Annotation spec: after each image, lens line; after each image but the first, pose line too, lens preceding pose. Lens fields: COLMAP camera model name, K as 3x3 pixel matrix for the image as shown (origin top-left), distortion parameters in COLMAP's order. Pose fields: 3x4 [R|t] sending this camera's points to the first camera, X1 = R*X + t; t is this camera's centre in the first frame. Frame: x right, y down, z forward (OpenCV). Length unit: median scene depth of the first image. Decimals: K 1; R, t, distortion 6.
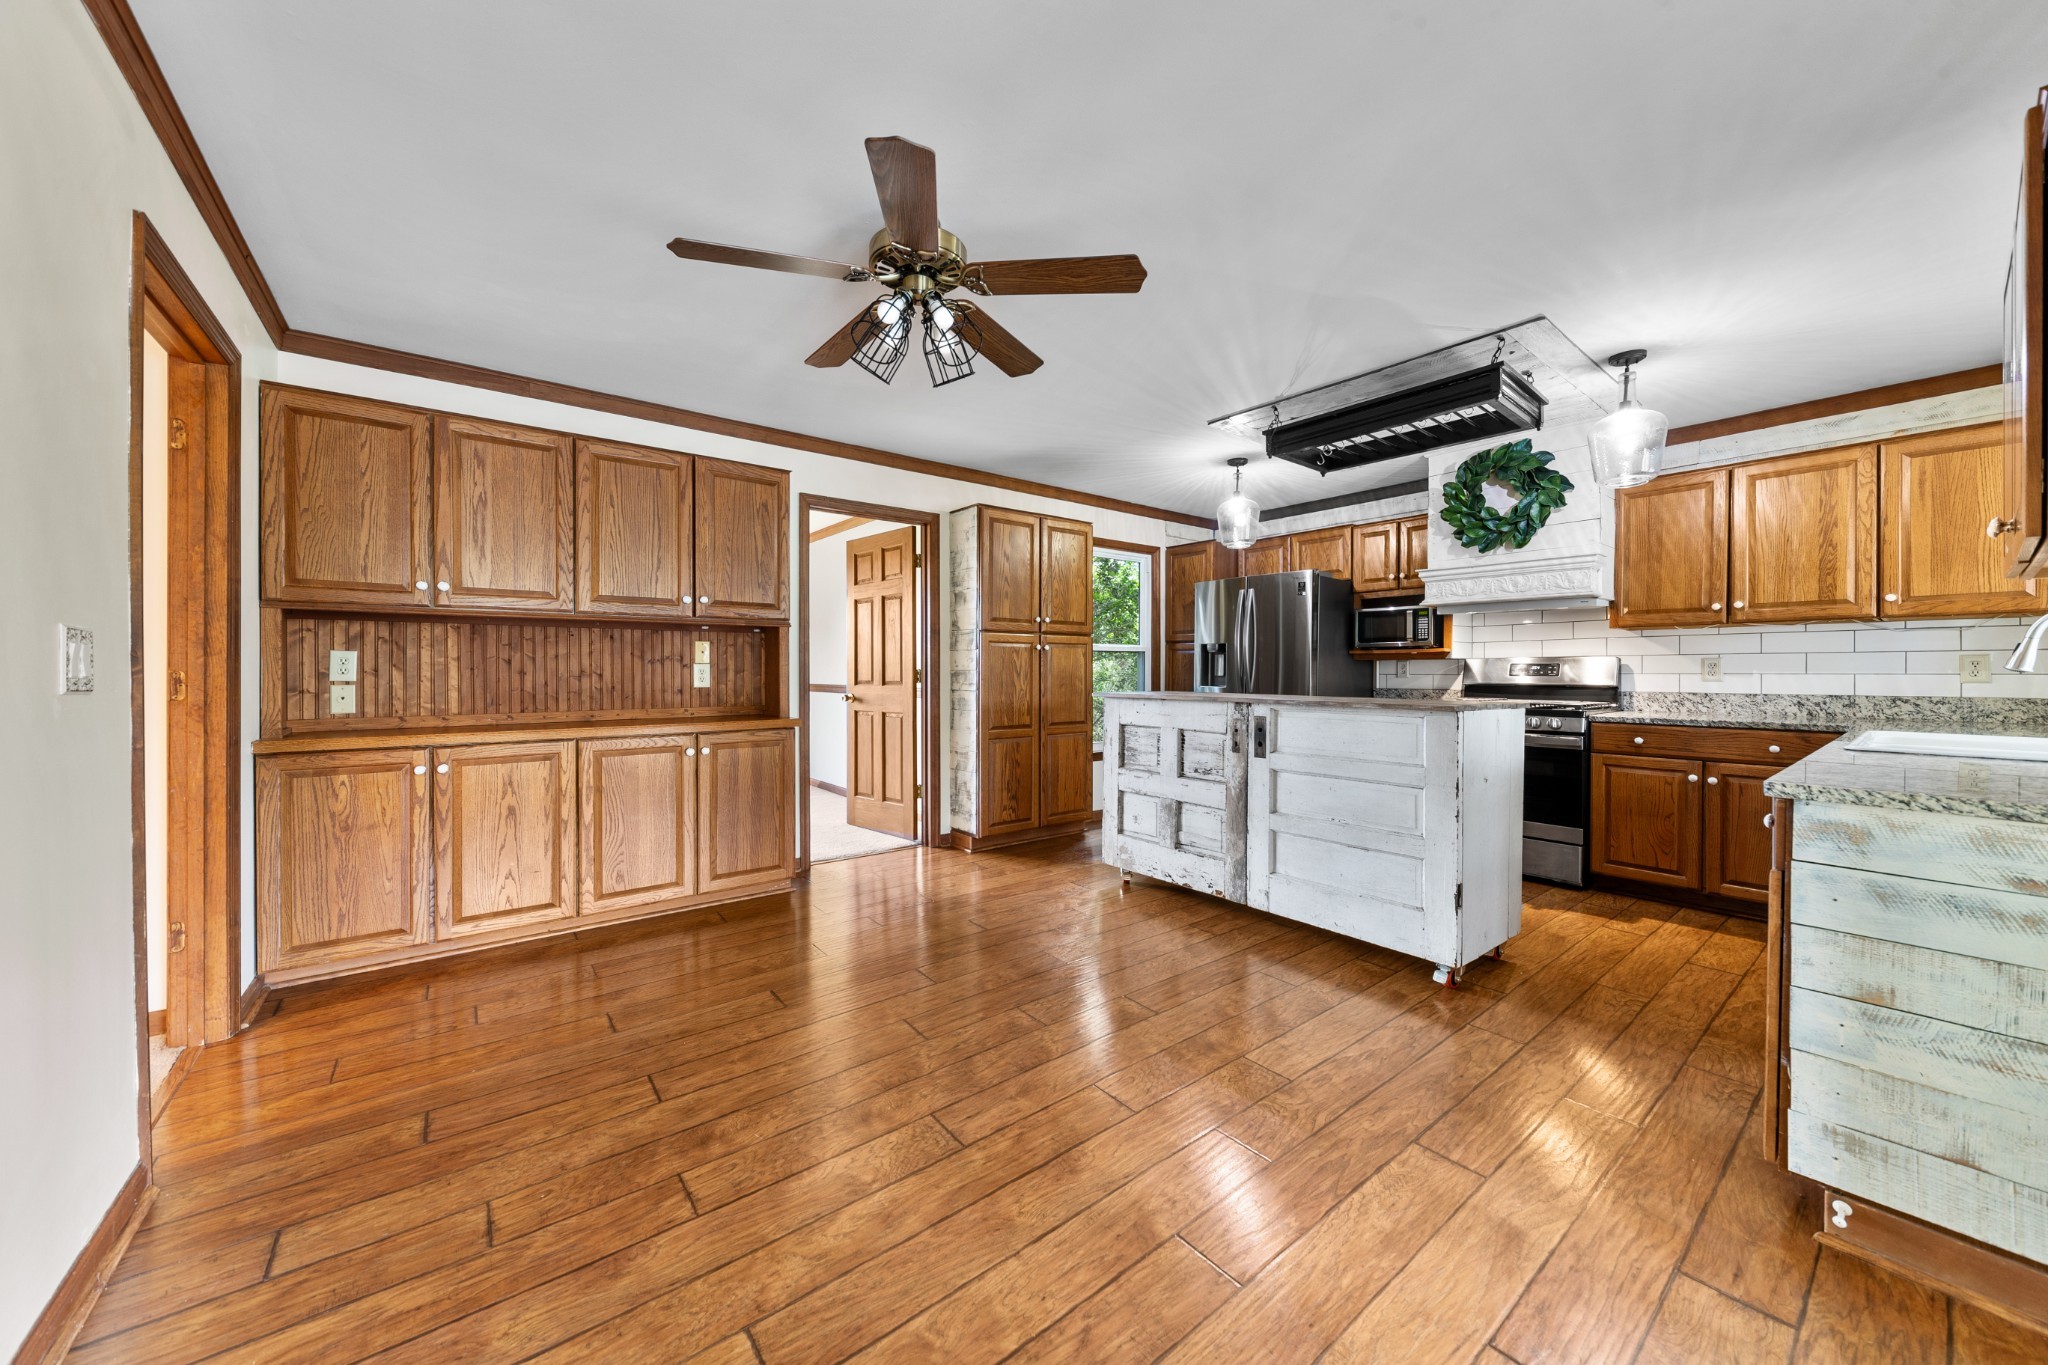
lens RADIAL K [[726.1, 0, 1024.0], [0, 726.1, 682.5], [0, 0, 1]] dist [0.000046, -0.004225]
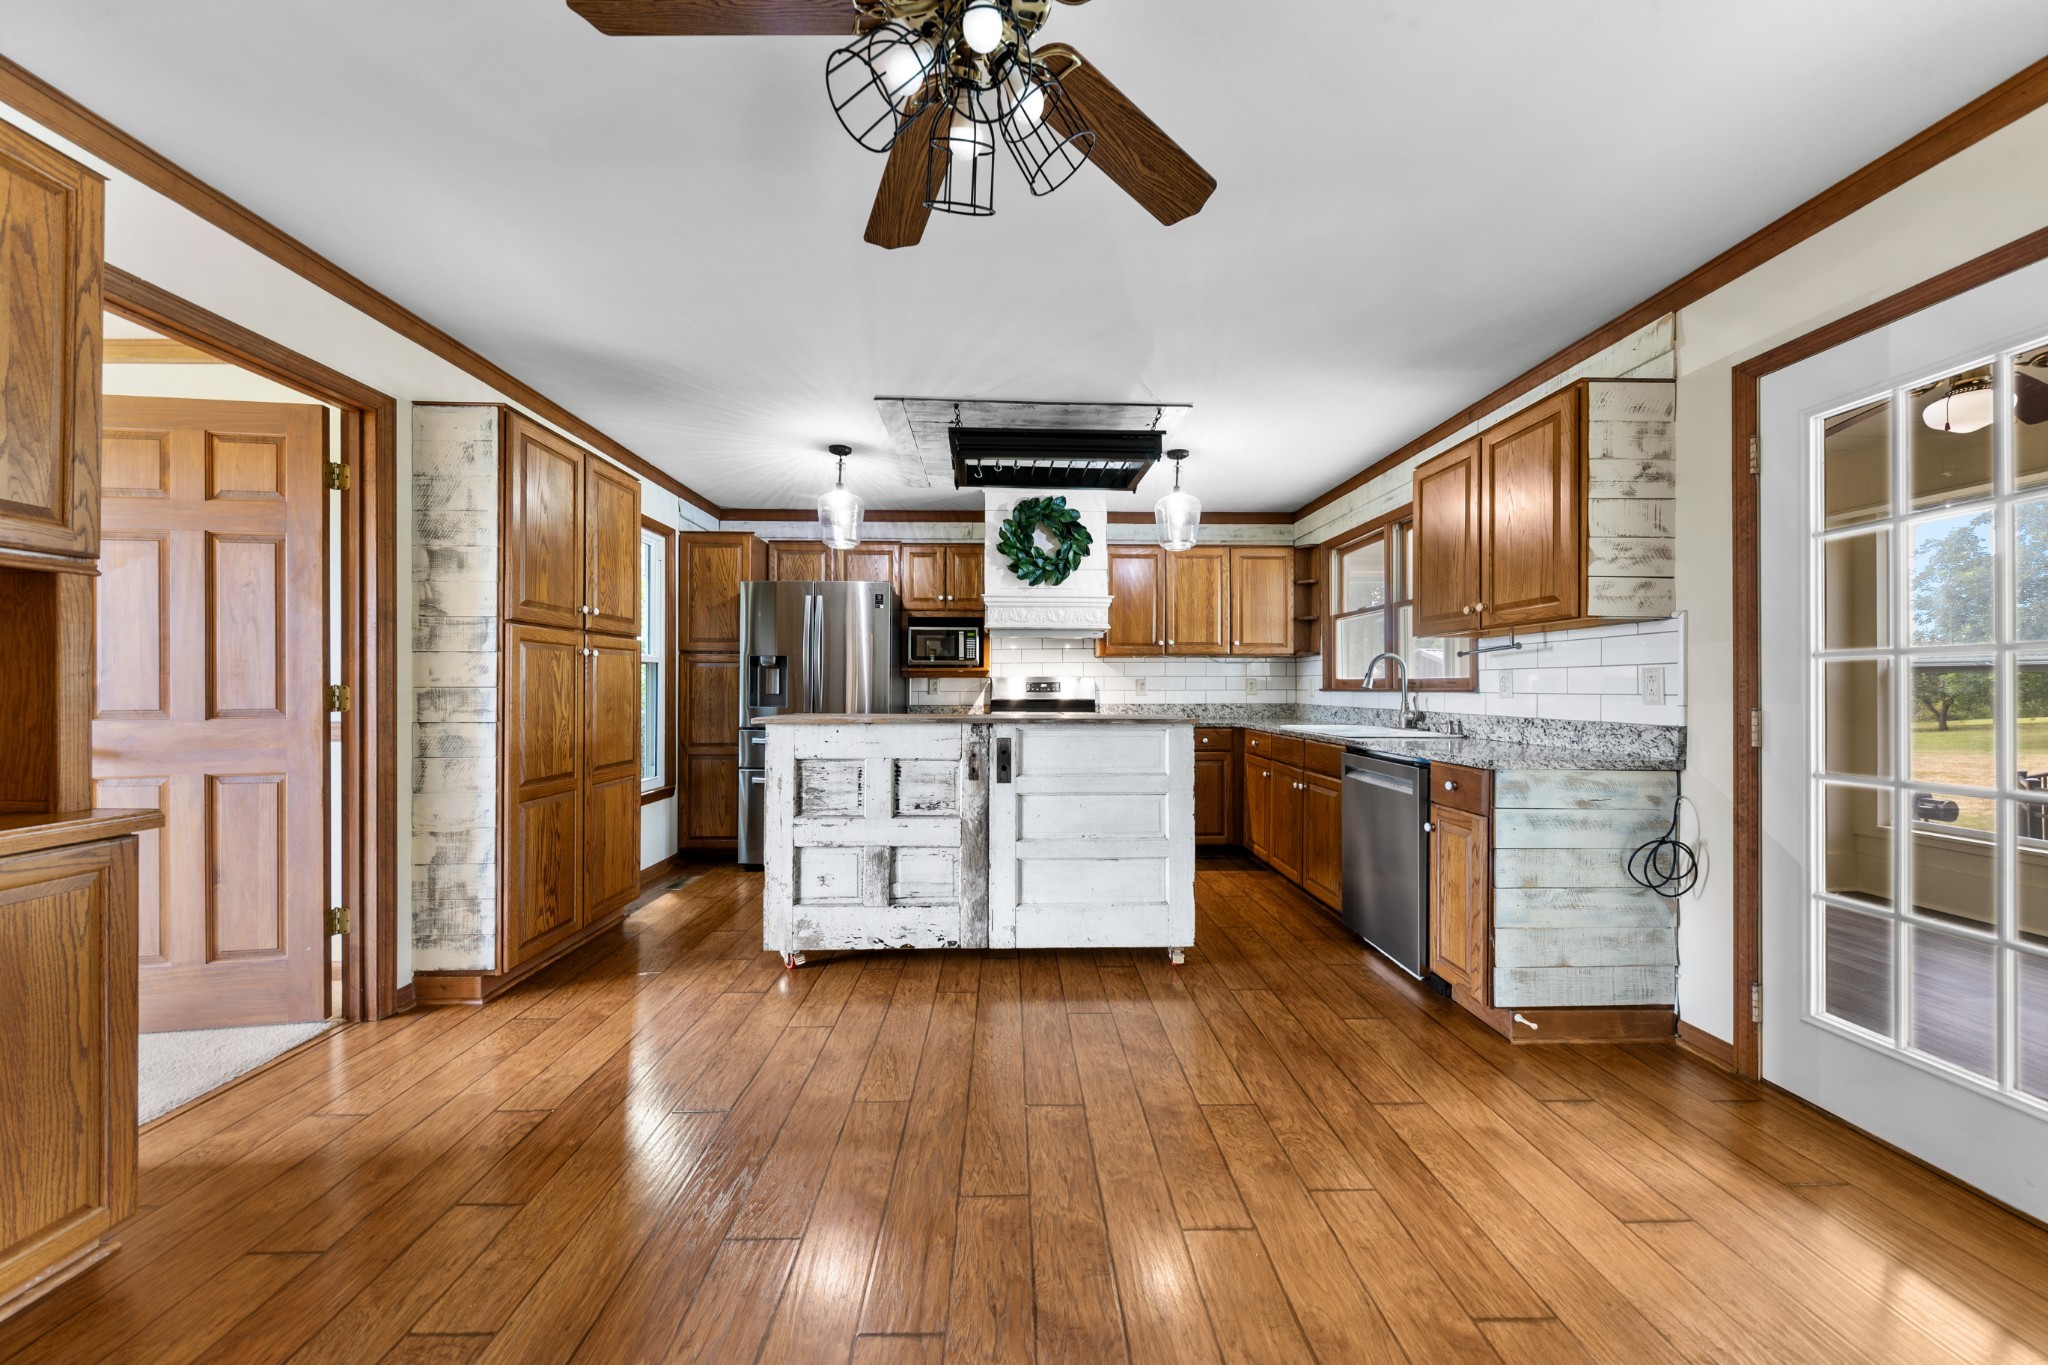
lens RADIAL K [[723.2, 0, 1028.0], [0, 723.2, 689.6], [0, 0, 1]] dist [0.000480, 0.000063]
pose [[0.588985, -0.001868, 0.808142, -0.315715], [0.012651, 0.999896, -0.006909, -0.006153], [-0.808045, 0.014294, 0.588948, 0.344921]]
